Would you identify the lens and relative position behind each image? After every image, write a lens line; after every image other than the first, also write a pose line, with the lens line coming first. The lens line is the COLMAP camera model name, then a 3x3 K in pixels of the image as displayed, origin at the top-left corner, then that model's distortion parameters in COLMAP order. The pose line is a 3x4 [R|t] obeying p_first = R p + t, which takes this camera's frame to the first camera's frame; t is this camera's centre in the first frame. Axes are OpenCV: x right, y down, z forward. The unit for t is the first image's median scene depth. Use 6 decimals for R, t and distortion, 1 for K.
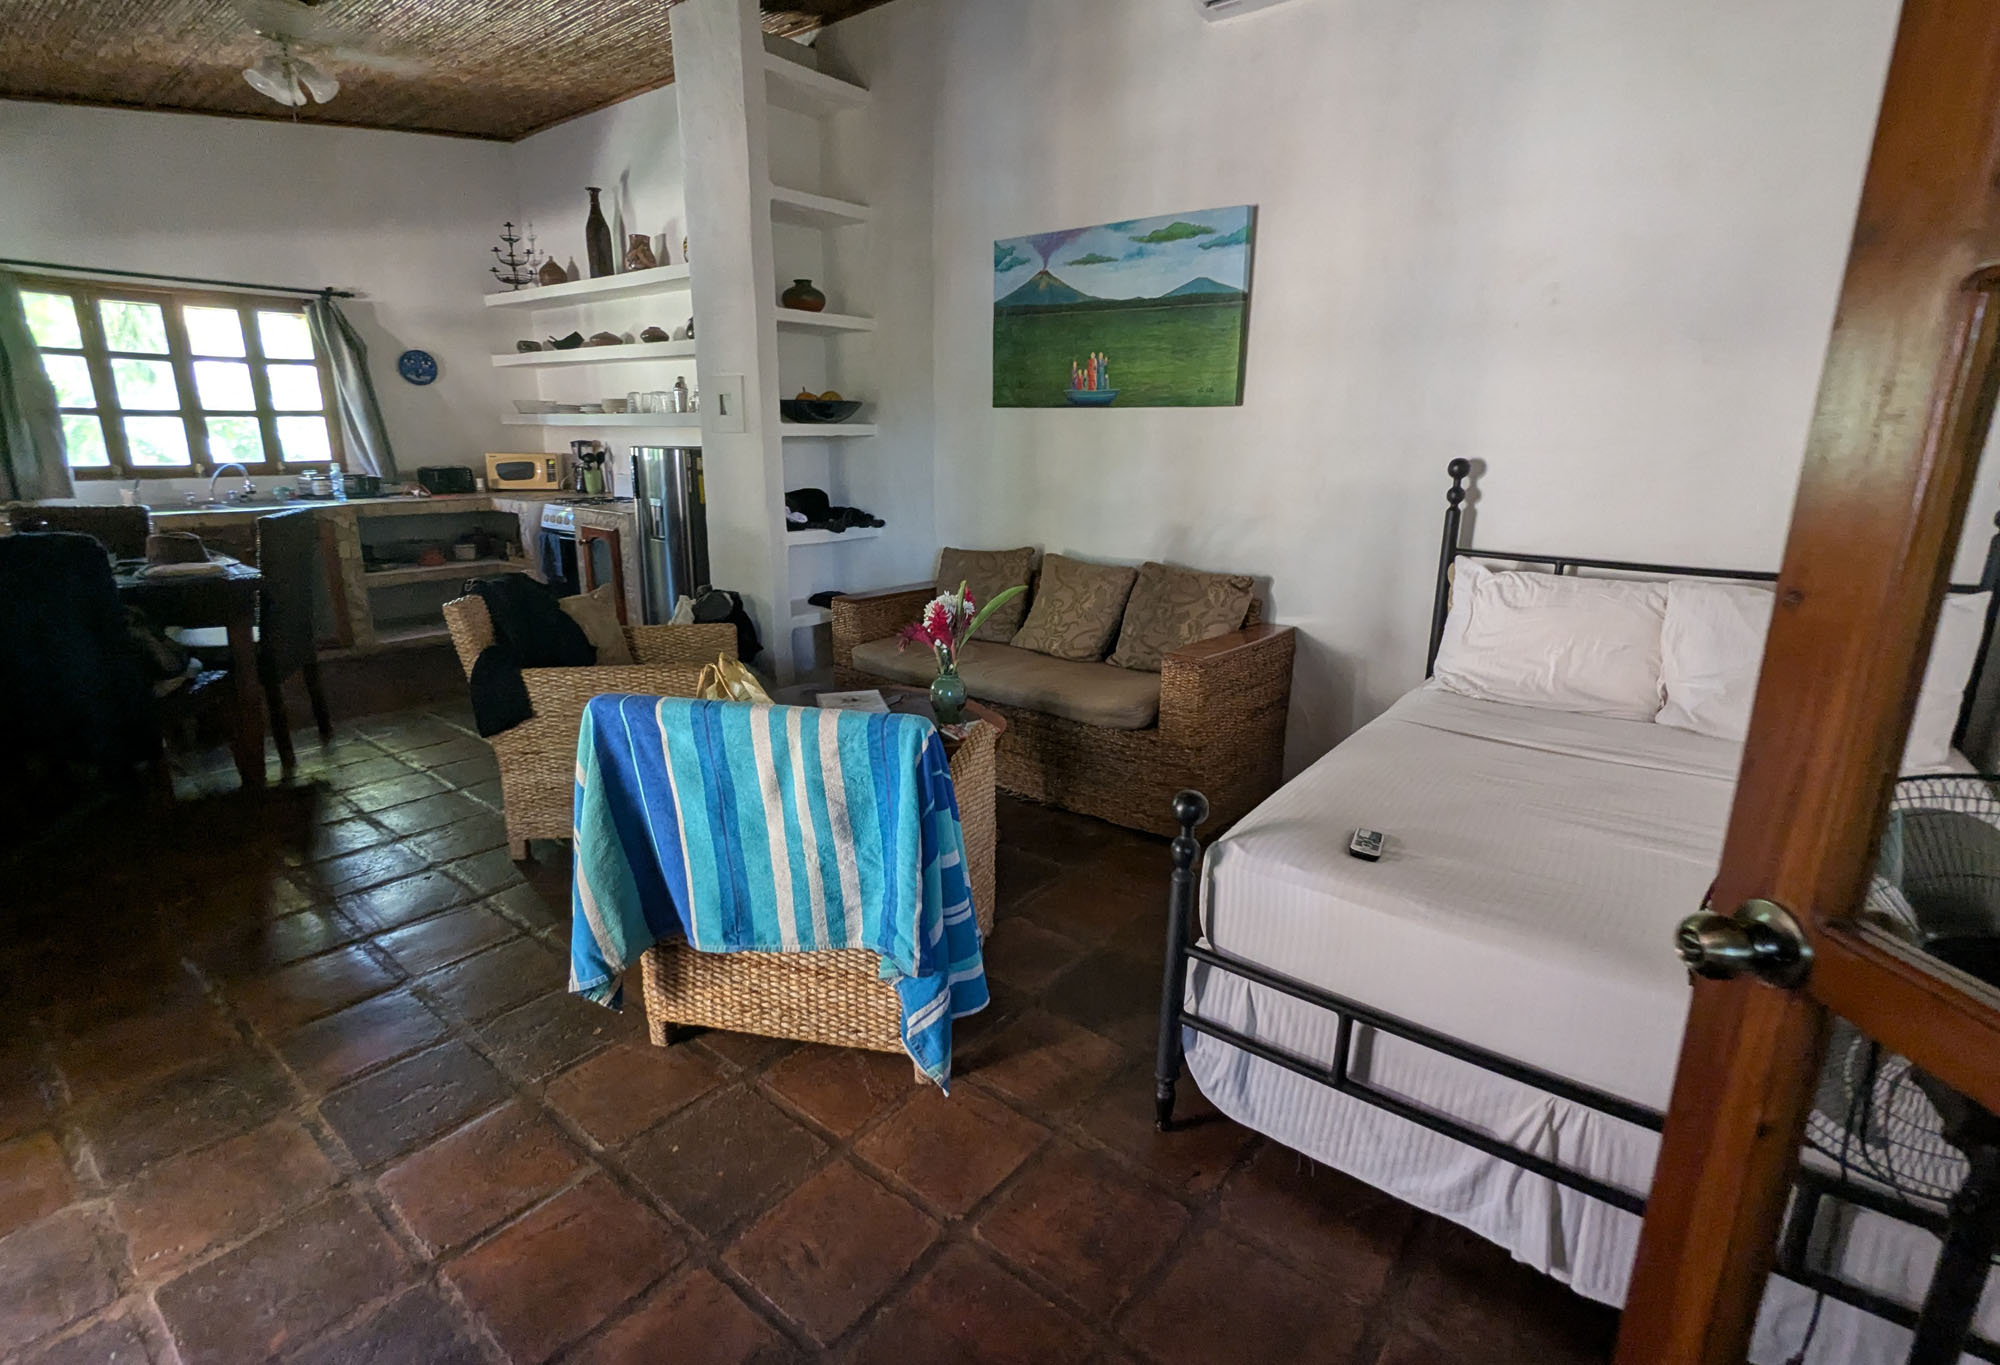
lens RADIAL K [[942.0, 0, 1002.1], [0, 942.0, 669.6], [0, 0, 1]] dist [-0.001916, 0.000011]
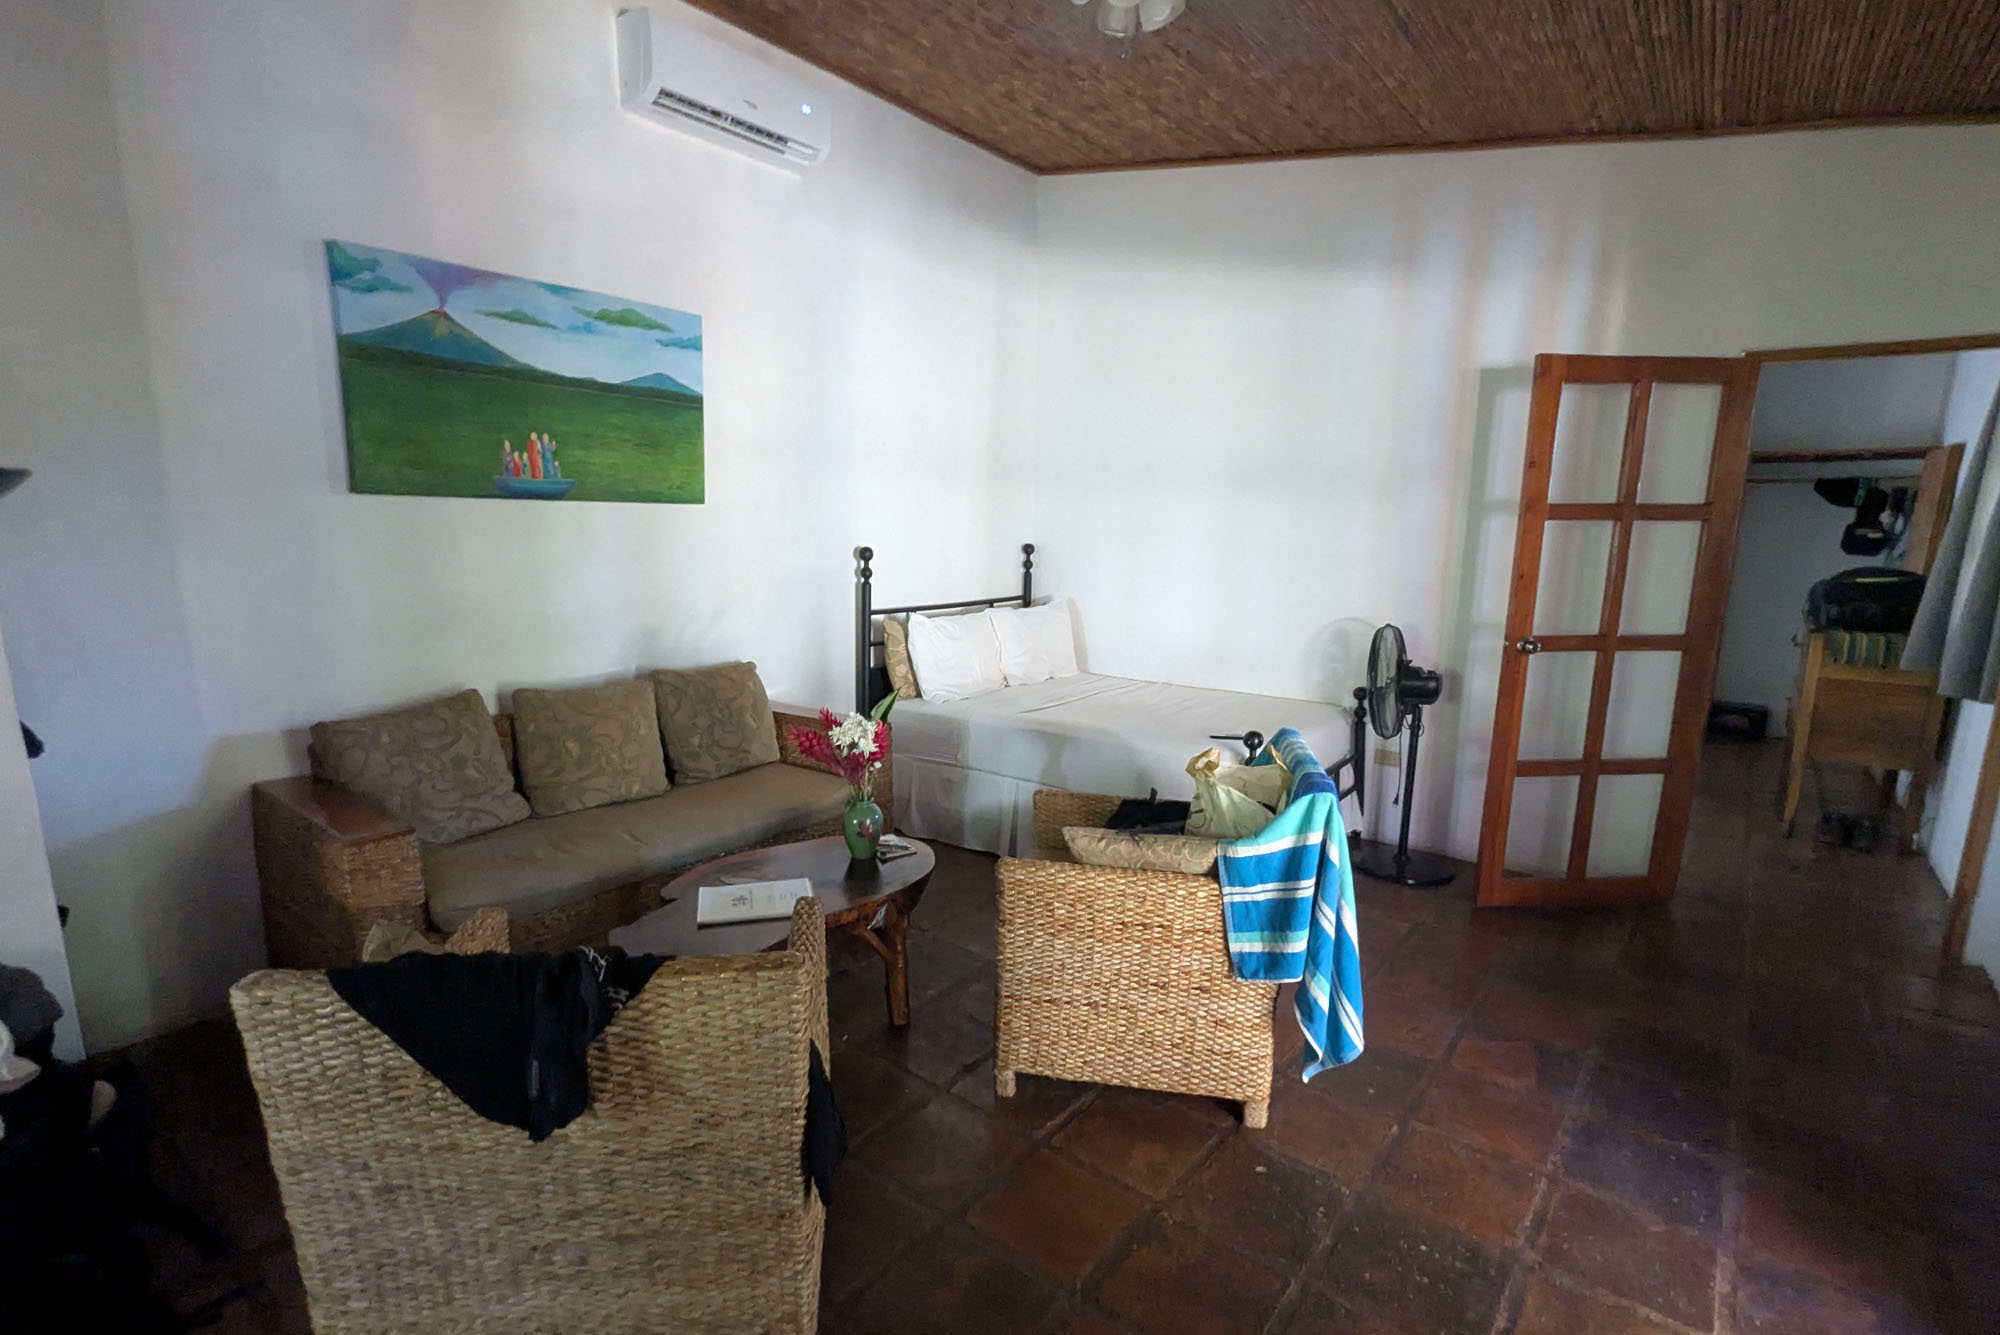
lens RADIAL K [[929.3, 0, 1002.0], [0, 929.3, 687.3], [0, 0, 1]] dist [-0.001045, -0.000225]
pose [[0.004329, -0.187013, 0.982348, -0.739092], [0.227244, 0.956840, 0.181156, -0.187055], [-0.973828, 0.222448, 0.046640, 0.639963]]
